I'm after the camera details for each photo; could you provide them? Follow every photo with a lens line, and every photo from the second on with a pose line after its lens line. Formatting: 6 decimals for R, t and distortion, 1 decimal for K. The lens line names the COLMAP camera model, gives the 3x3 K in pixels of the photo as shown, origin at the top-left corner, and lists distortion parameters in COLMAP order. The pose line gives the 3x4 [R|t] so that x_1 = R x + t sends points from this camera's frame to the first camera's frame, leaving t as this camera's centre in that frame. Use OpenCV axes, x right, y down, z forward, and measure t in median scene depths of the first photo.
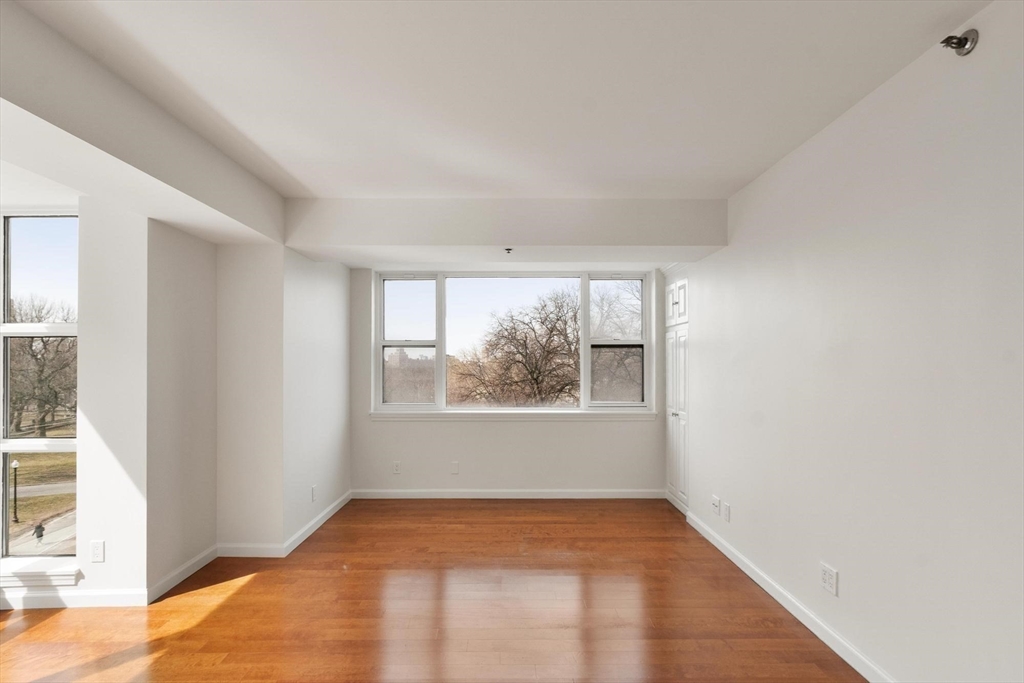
lens RADIAL K [[548.9, 0, 510.9], [0, 548.9, 348.2], [0, 0, 1]] dist [0.002088, 0.000485]
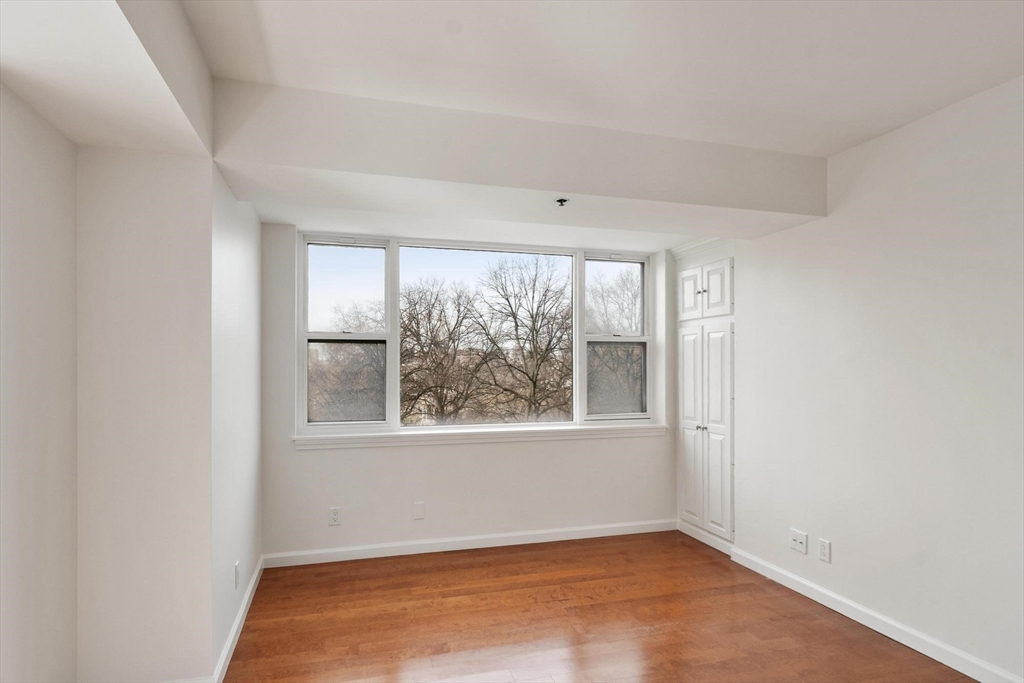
lens RADIAL K [[589.4, 0, 507.1], [0, 589.4, 356.5], [0, 0, 1]] dist [0.015454, -0.001204]
pose [[0.955744, 0.005170, 0.294154, -0.223539], [-0.007597, 0.999946, 0.007109, 0.009779], [-0.294102, -0.009029, 0.955732, 0.232588]]
